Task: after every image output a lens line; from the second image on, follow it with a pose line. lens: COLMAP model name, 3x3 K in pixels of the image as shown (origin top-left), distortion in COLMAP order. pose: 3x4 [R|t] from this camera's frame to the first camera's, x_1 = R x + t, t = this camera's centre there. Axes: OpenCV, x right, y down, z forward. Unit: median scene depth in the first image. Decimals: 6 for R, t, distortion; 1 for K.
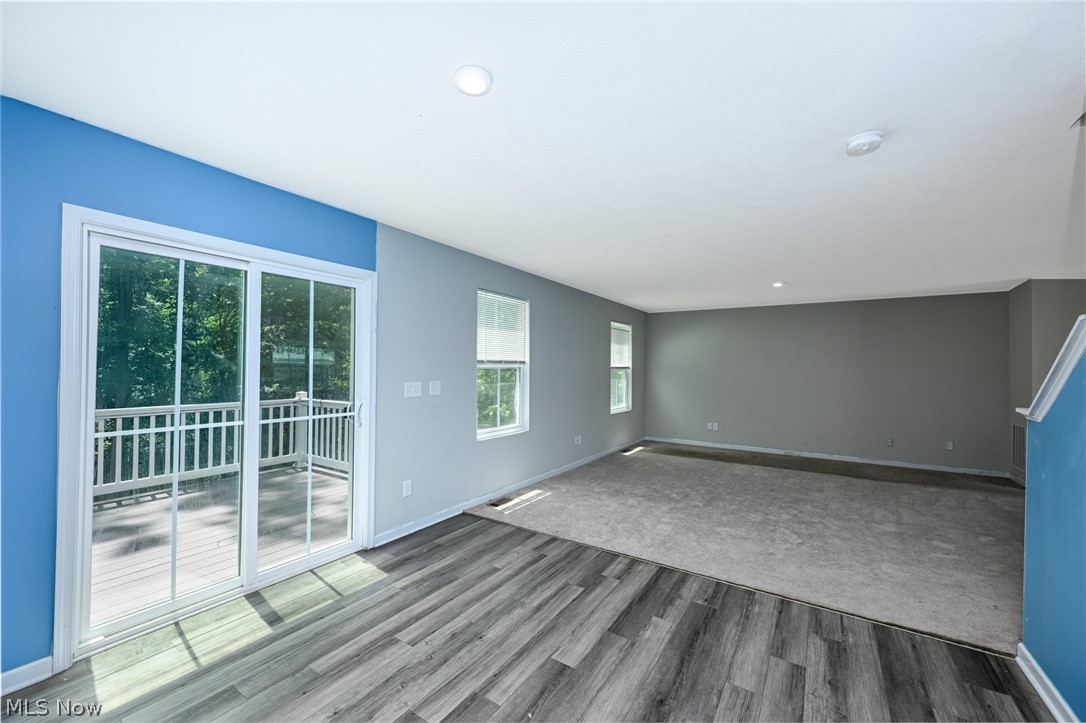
lens RADIAL K [[426.0, 0, 543.0], [0, 426.0, 361.5], [0, 0, 1]] dist [-0.000678, -0.000070]
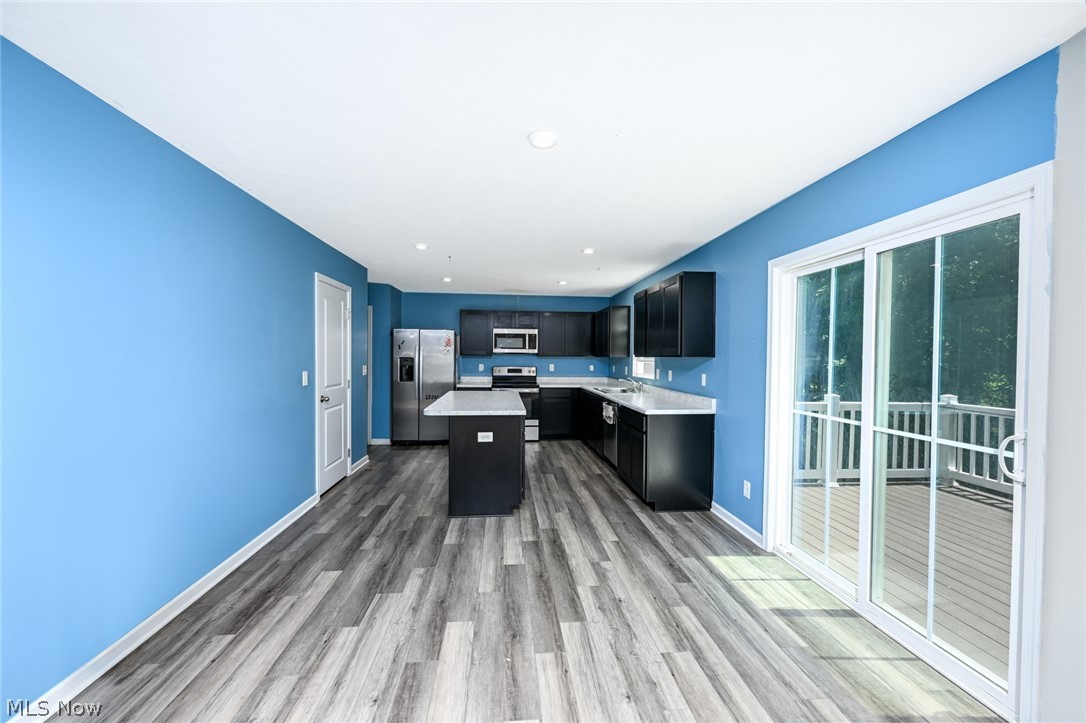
lens RADIAL K [[429.5, 0, 543.0], [0, 429.5, 361.5], [0, 0, 1]] dist [0.001467, 0.000258]
pose [[-0.782289, -0.009612, -0.622842, 0.364638], [-0.006813, 0.999953, -0.006875, 0.015574], [0.622879, -0.001135, -0.782318, 1.139287]]
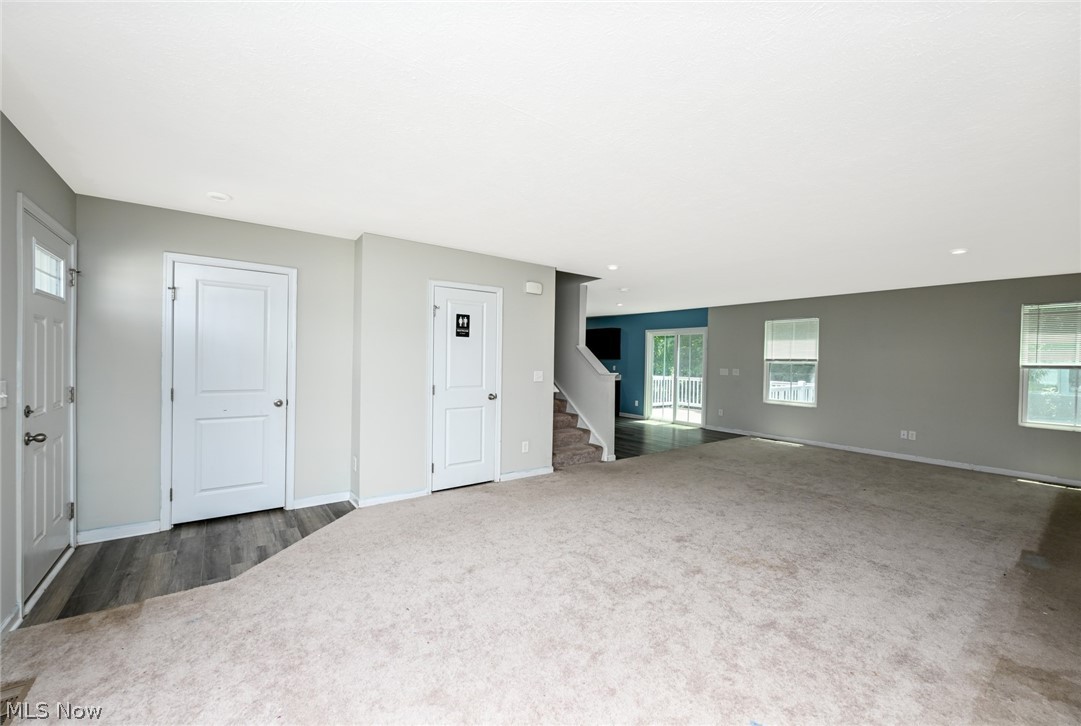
lens RADIAL K [[435.3, 0, 540.5], [0, 435.3, 363.0], [0, 0, 1]] dist [-0.003626, -0.000152]
pose [[-0.352407, -0.007971, -0.935813, 2.826206], [-0.004688, 0.999966, -0.006752, 0.045198], [0.935835, 0.002008, -0.352433, 1.096322]]
